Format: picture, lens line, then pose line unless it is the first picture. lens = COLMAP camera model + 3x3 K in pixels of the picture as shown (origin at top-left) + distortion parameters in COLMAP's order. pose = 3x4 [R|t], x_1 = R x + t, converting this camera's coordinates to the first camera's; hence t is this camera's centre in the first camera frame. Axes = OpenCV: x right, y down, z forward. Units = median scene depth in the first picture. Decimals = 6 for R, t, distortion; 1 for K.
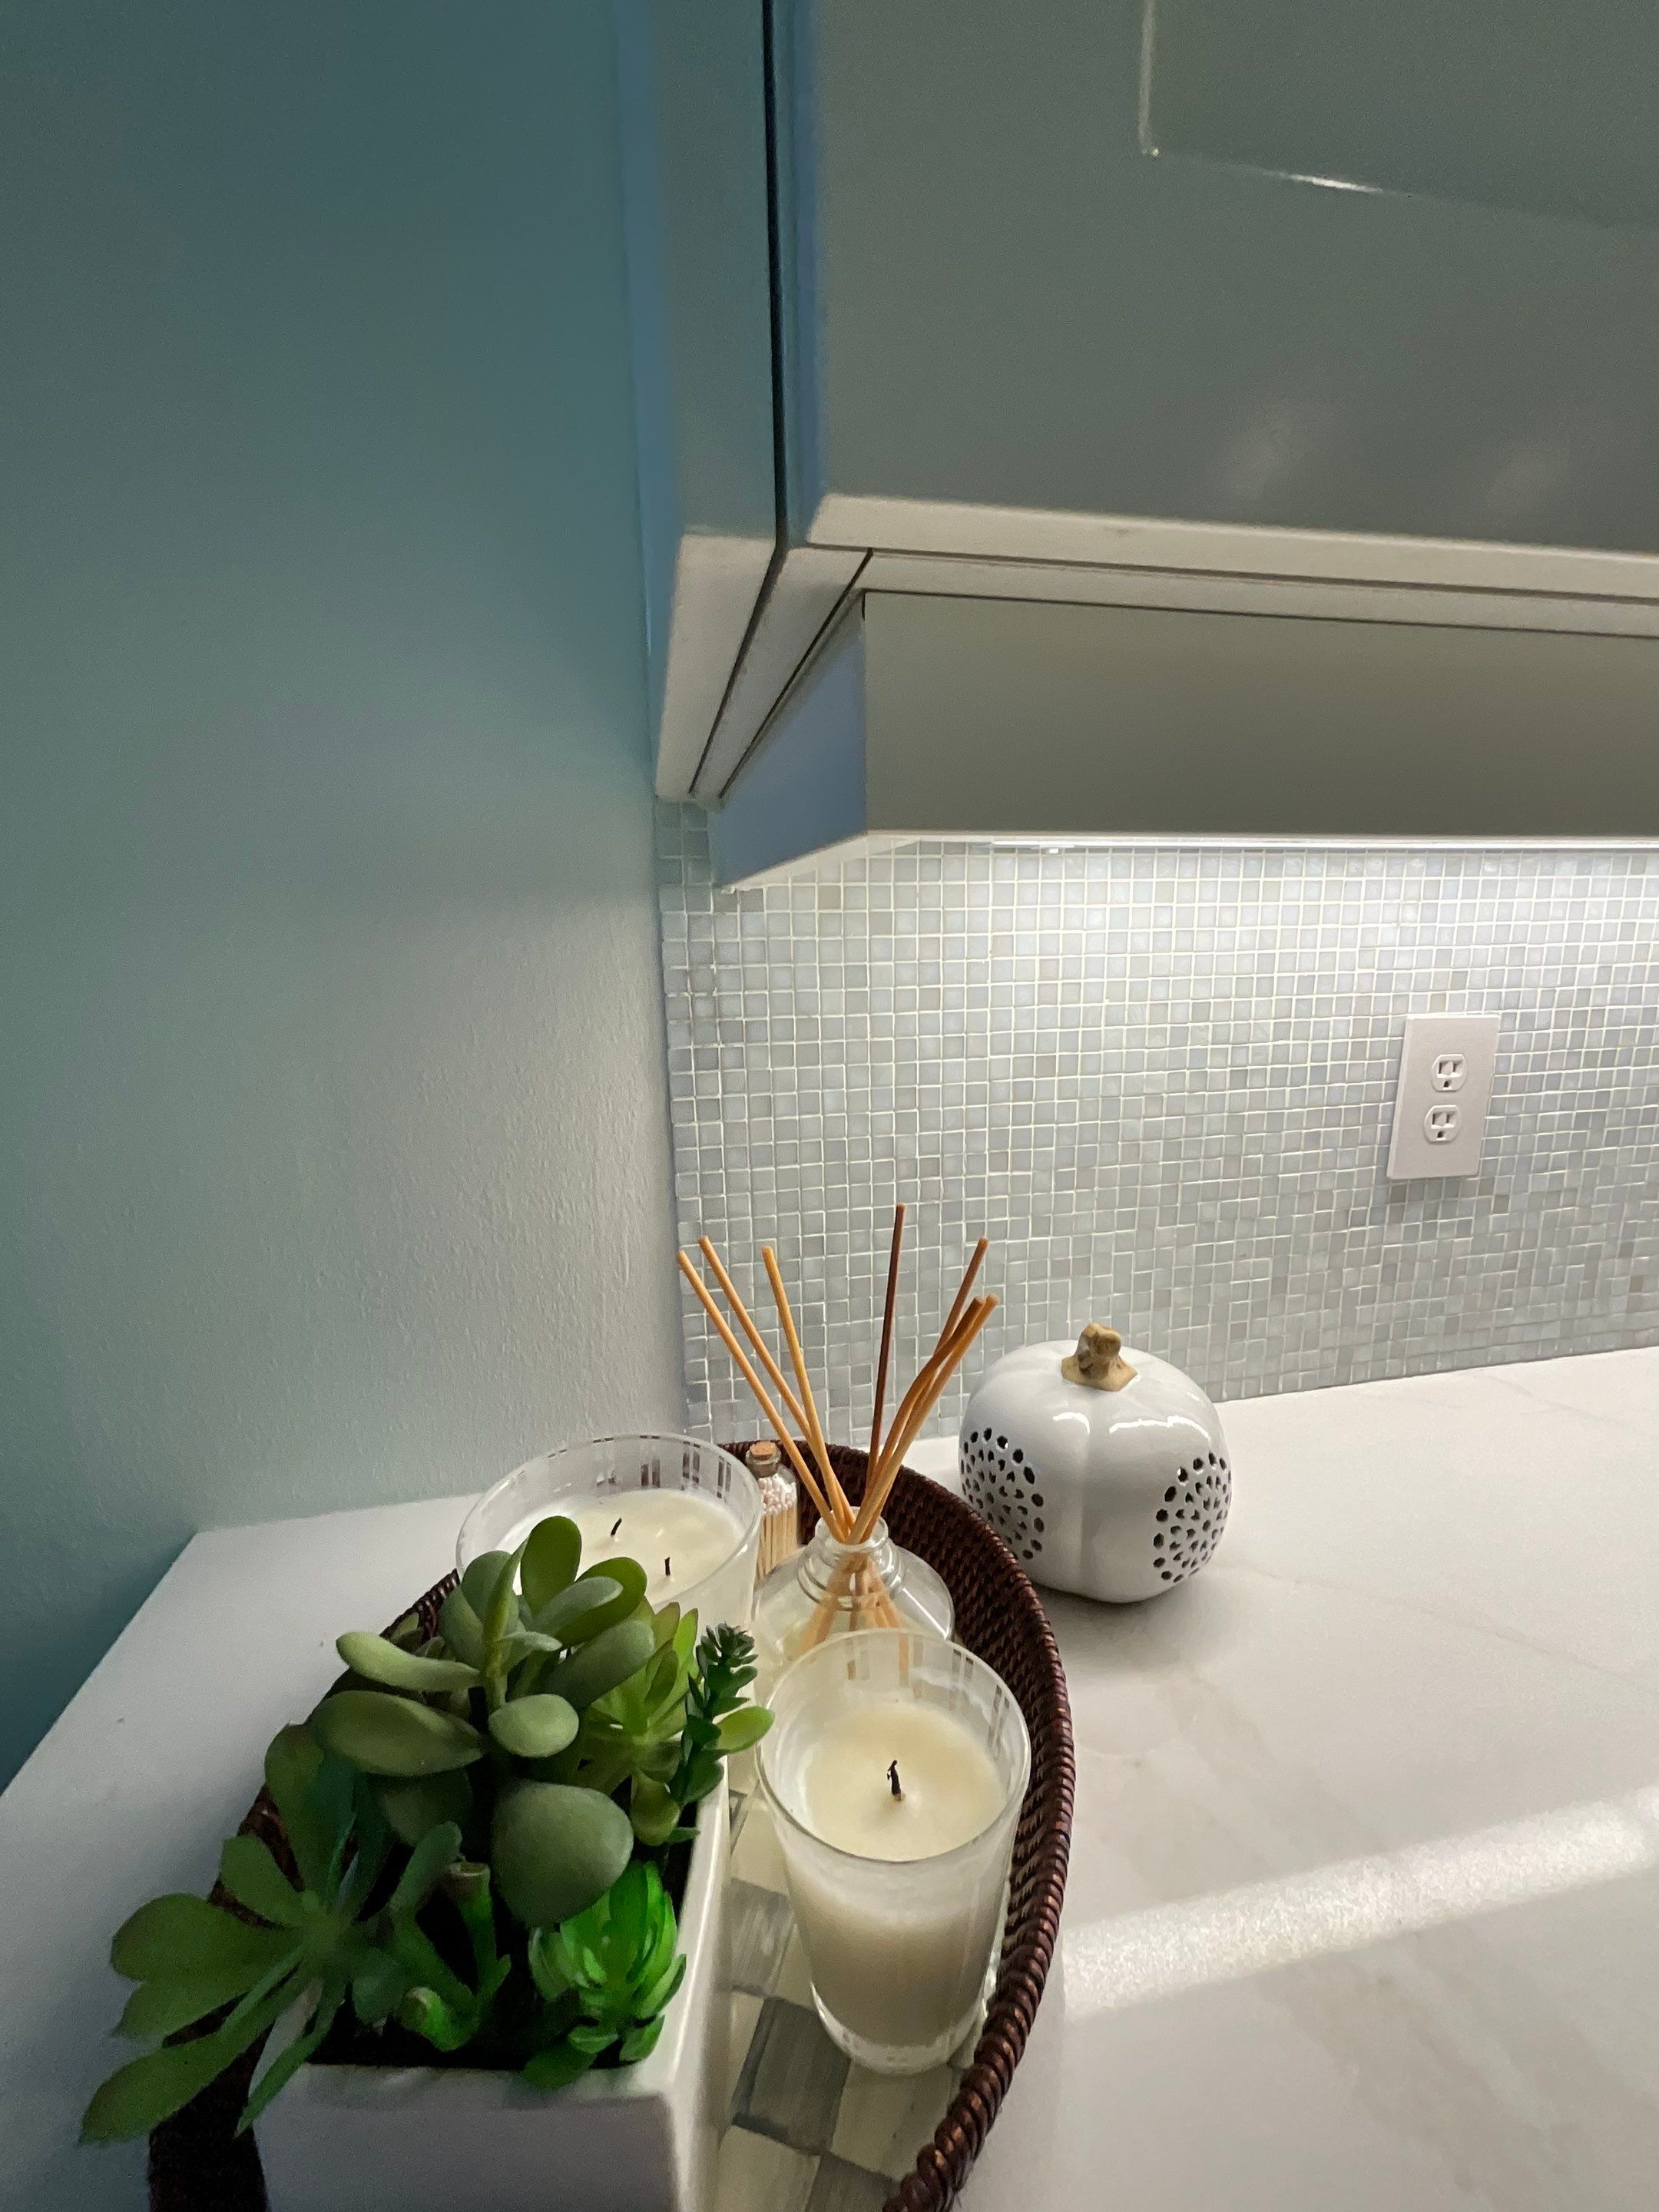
lens RADIAL K [[900.9, 0, 829.0], [0, 900.9, 1104.9], [0, 0, 1]] dist [-0.007238, 0.001475]
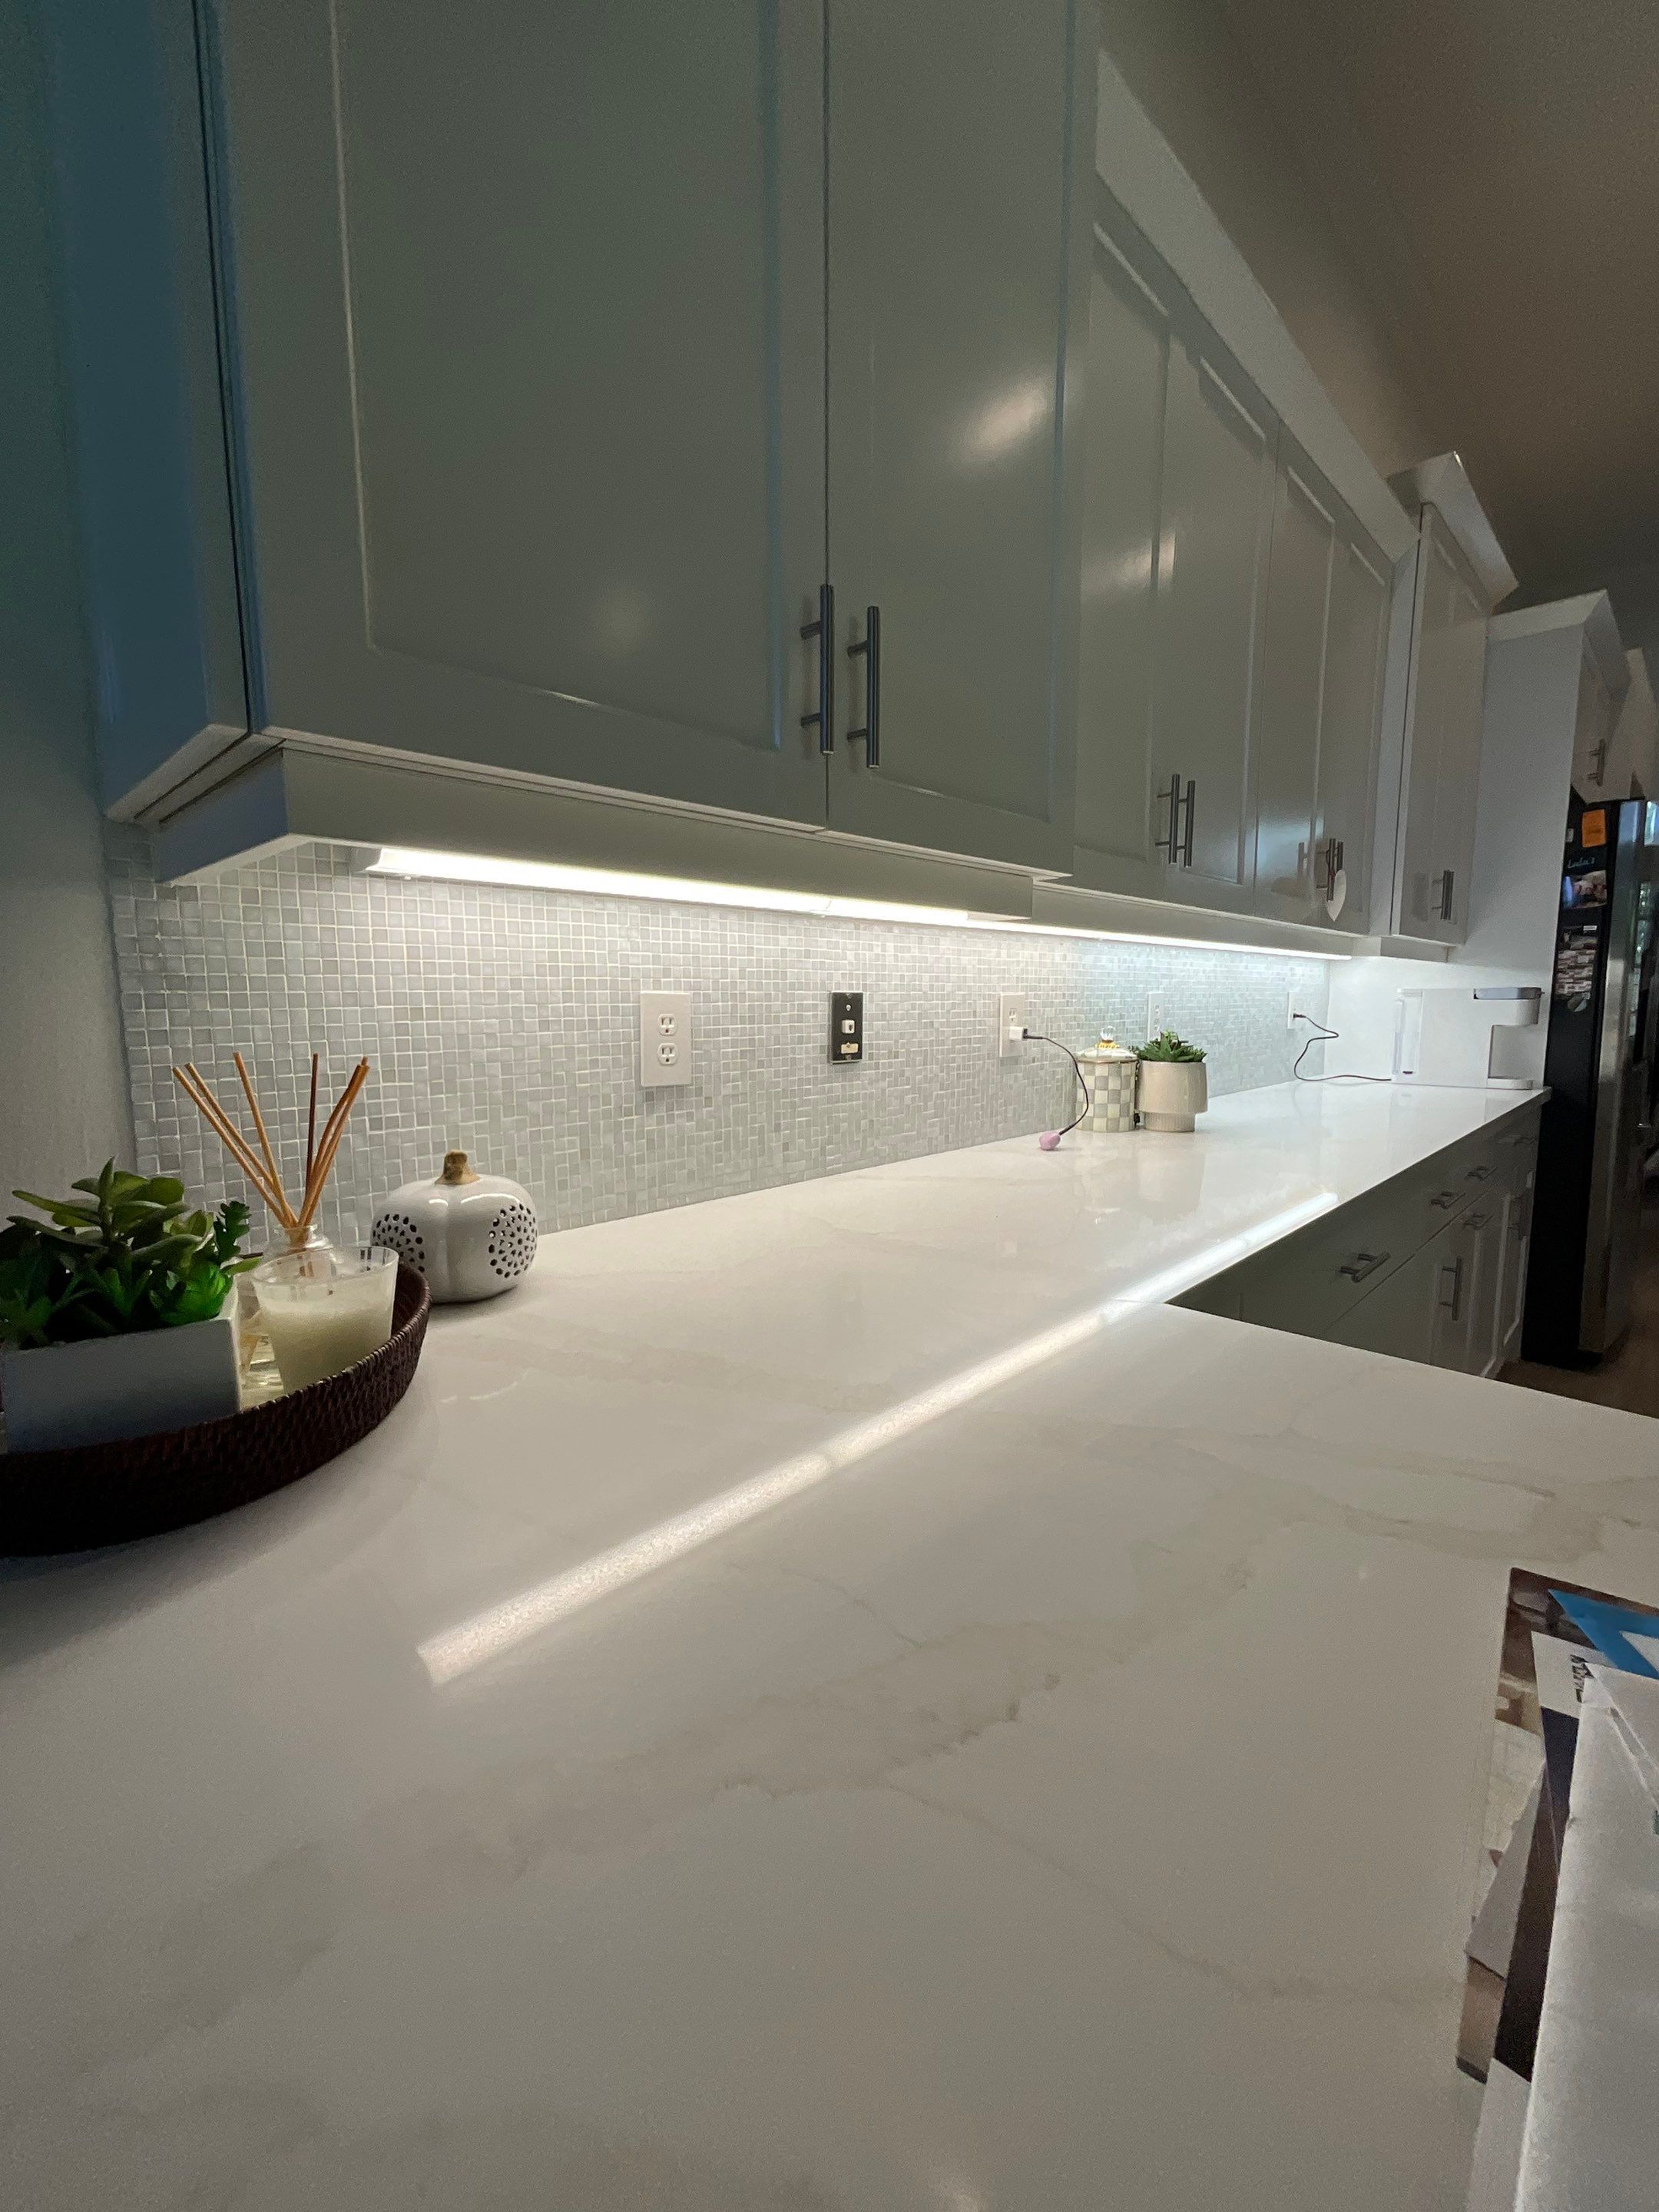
lens RADIAL K [[900.9, 0, 828.8], [0, 900.9, 1101.1], [0, 0, 1]] dist [-0.007238, 0.001475]
pose [[0.824116, -0.051976, 0.564032, -0.063118], [0.103044, 0.992922, -0.059060, 0.282512], [-0.556970, 0.106792, 0.823638, -0.701349]]
